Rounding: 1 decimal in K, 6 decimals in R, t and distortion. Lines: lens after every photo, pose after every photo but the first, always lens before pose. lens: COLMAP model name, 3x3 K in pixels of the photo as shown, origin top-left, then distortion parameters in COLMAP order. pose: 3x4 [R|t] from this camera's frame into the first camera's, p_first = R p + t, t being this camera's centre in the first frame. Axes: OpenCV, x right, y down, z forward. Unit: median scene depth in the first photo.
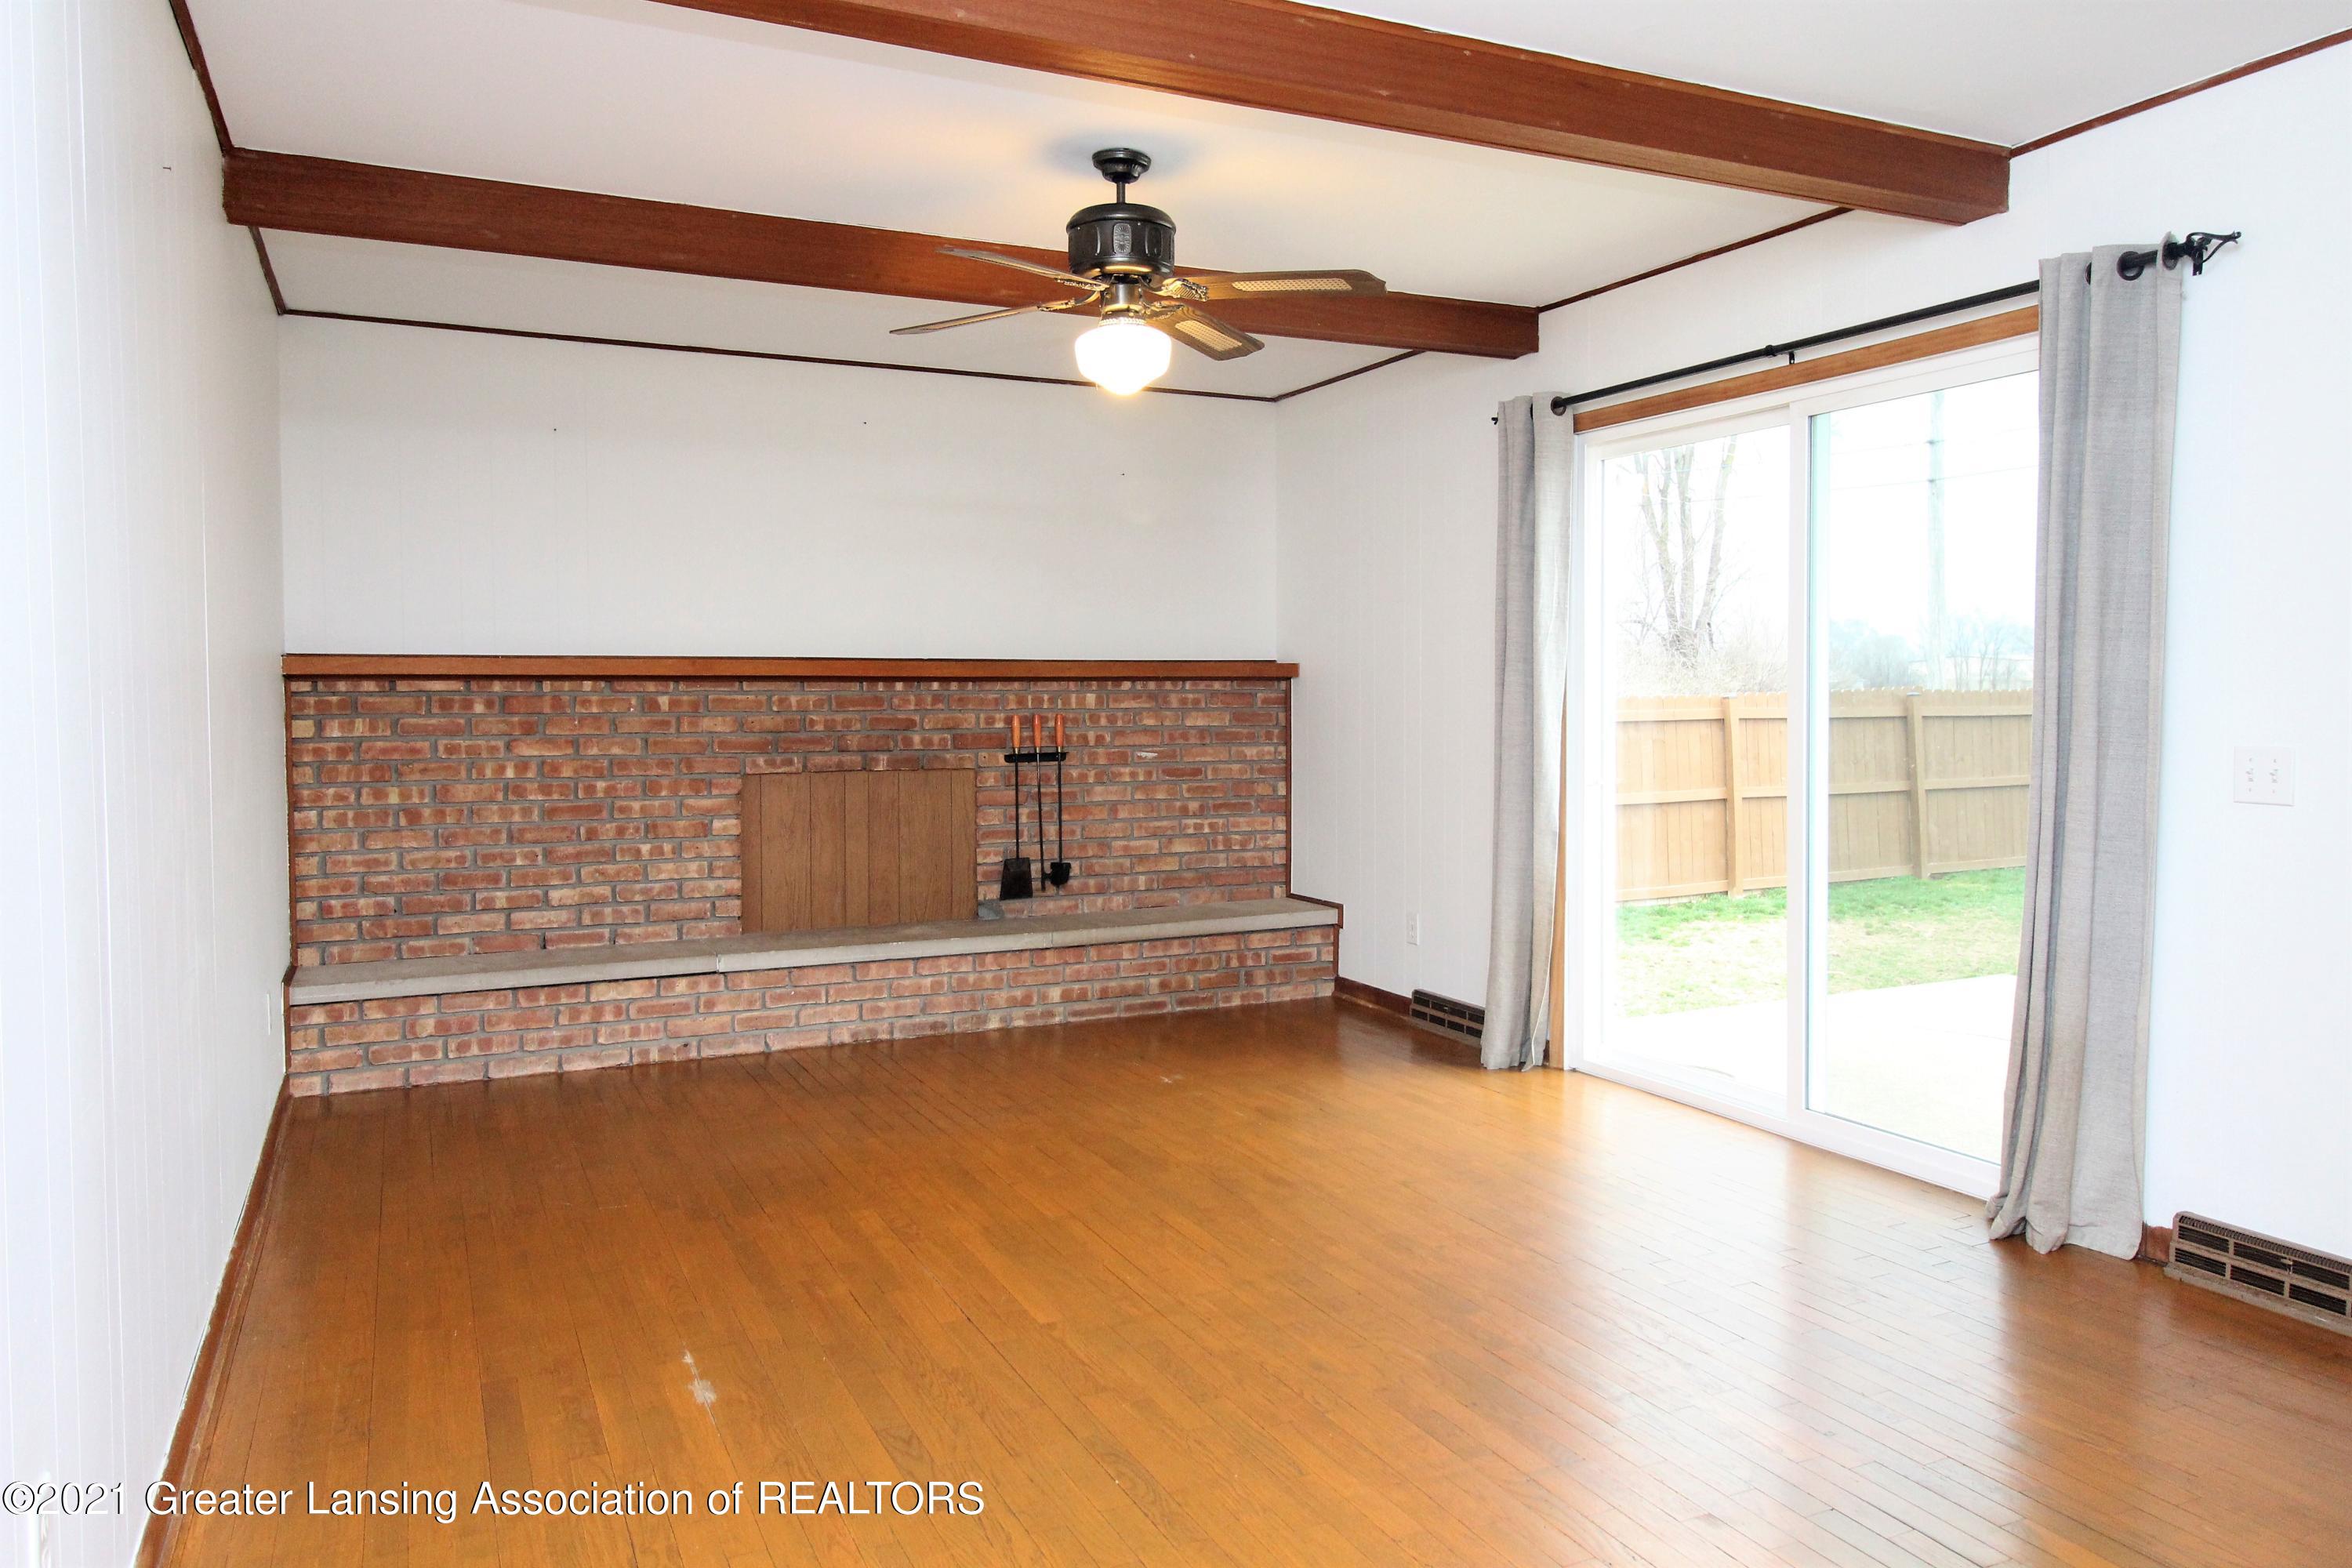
lens RADIAL K [[1601.4, 0, 1180.1], [0, 1601.4, 789.1], [0, 0, 1]] dist [0.012695, -0.005334]
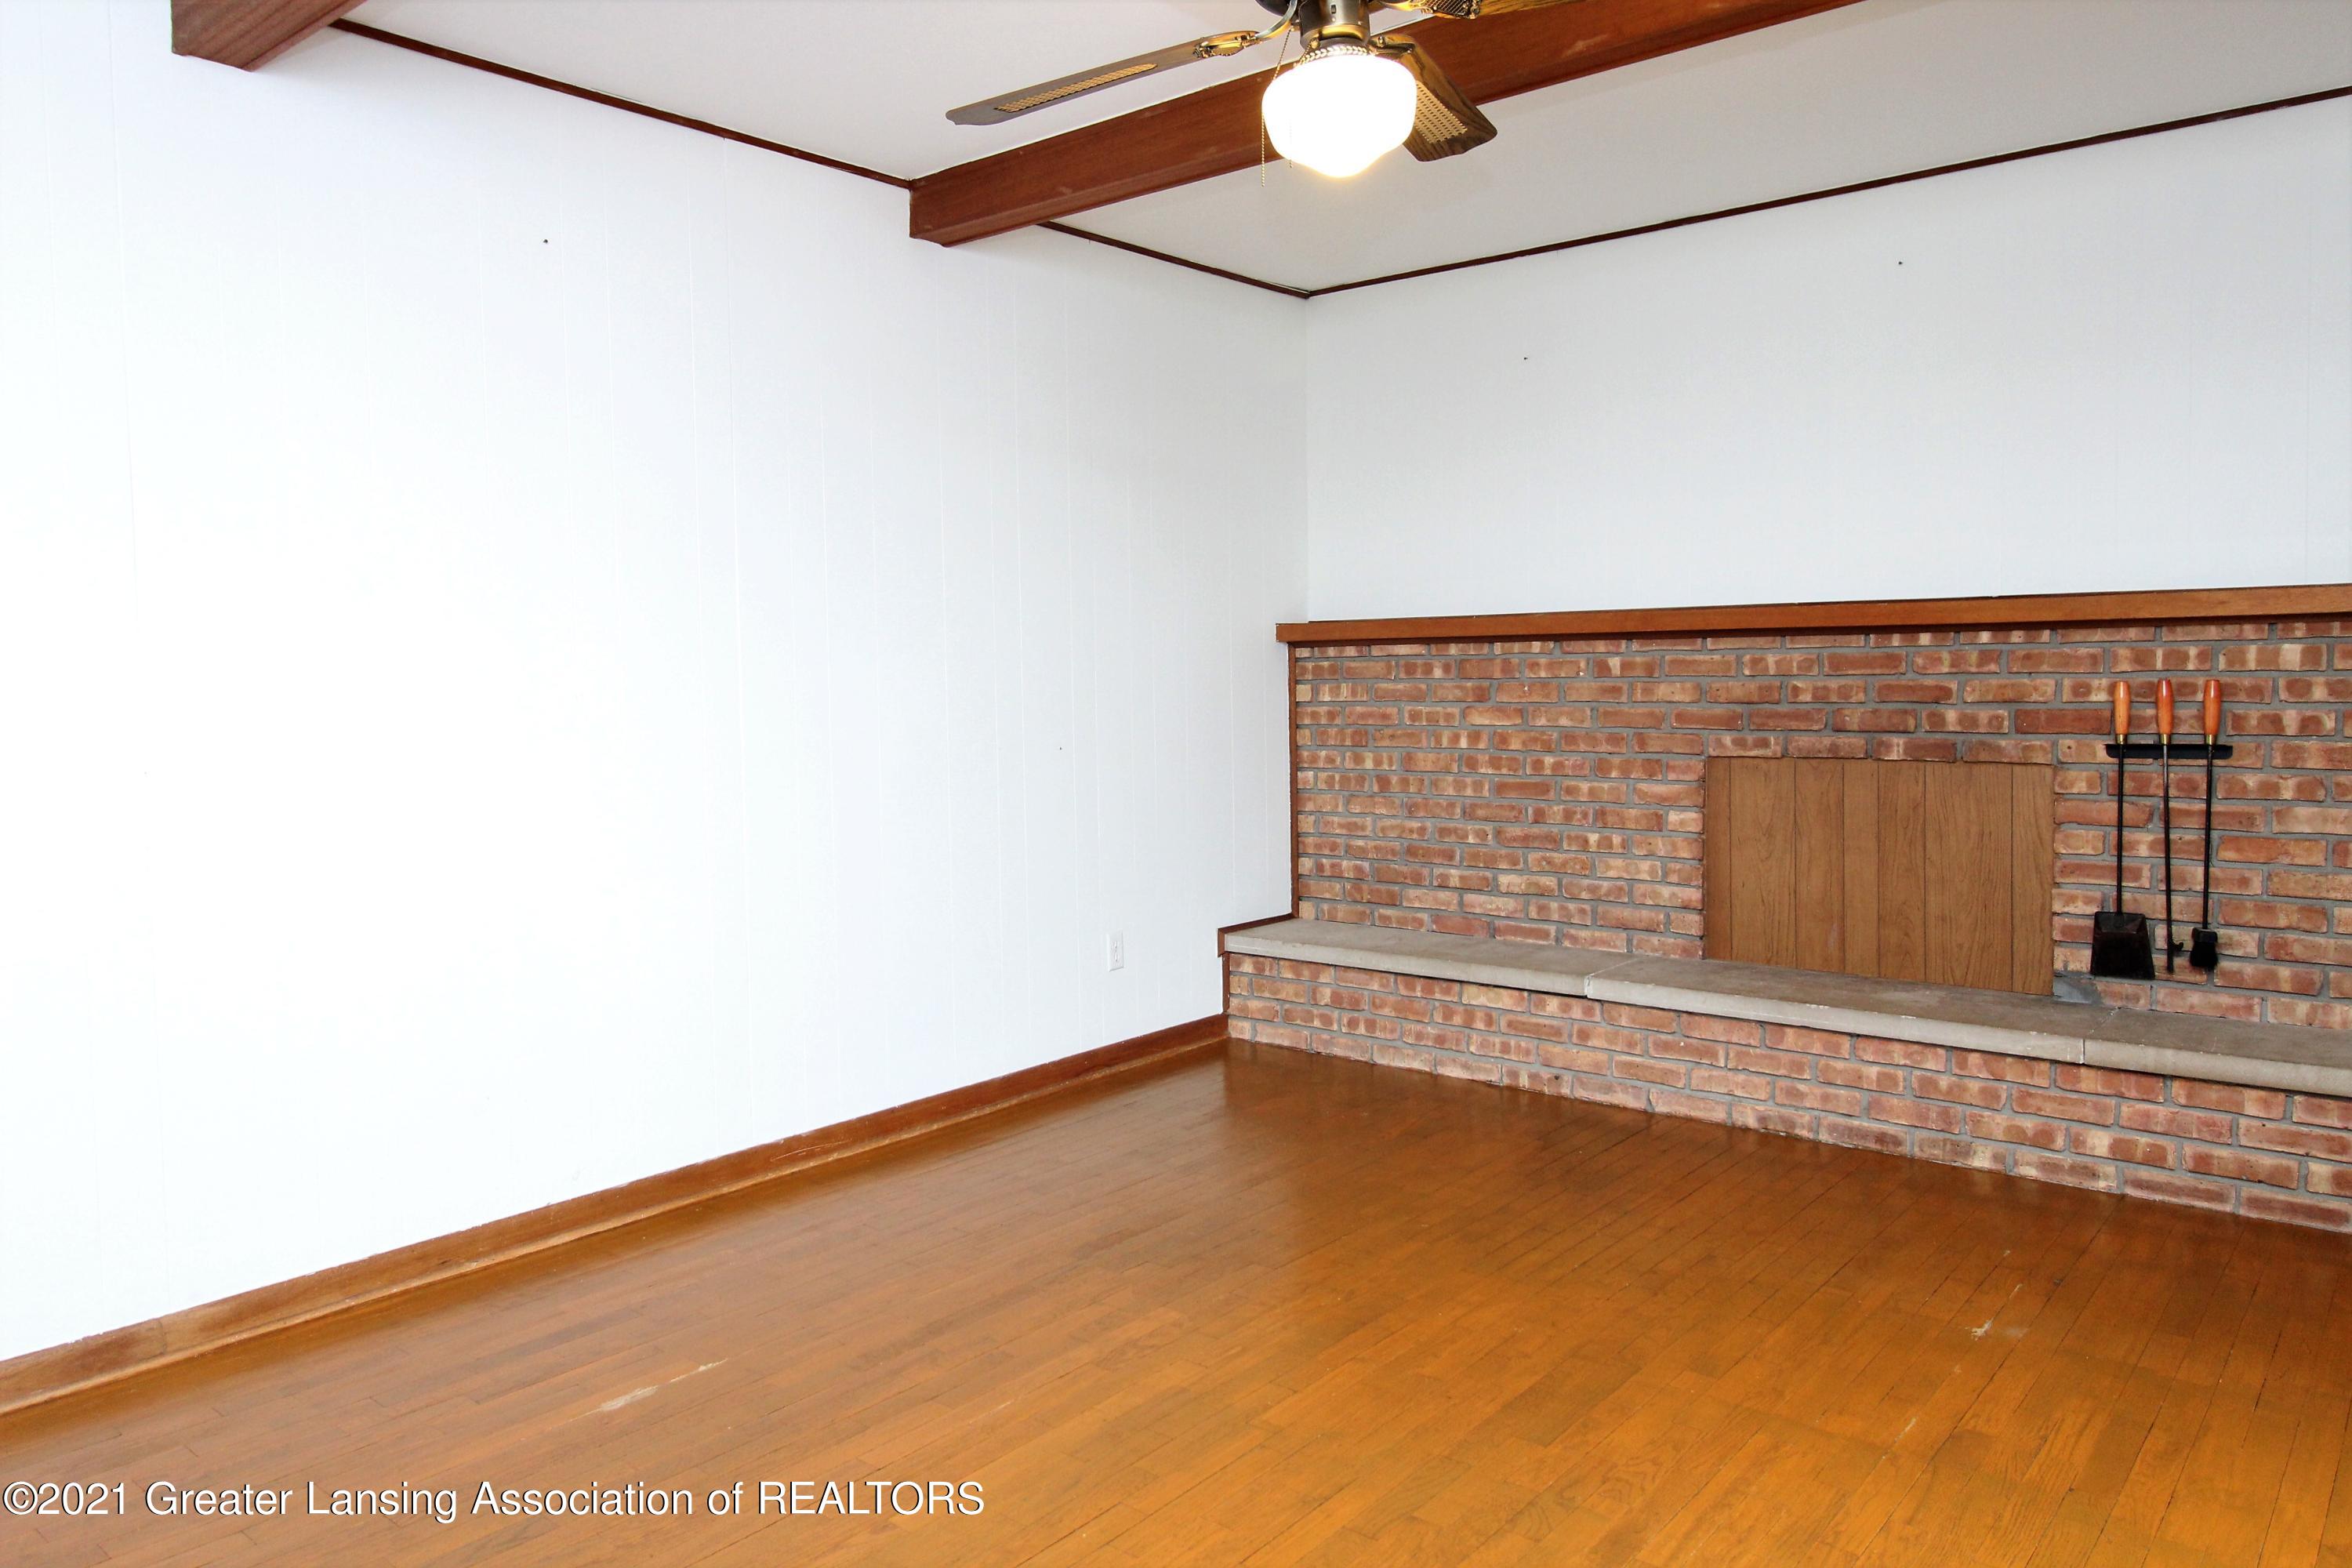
lens RADIAL K [[1601.4, 0, 1179.1], [0, 1601.4, 768.5], [0, 0, 1]] dist [0.012695, -0.005334]
pose [[0.413910, 0.053117, -0.908767, 0.343692], [-0.042284, 0.998340, 0.039094, -0.023554], [0.909335, 0.022245, 0.415469, 0.454286]]
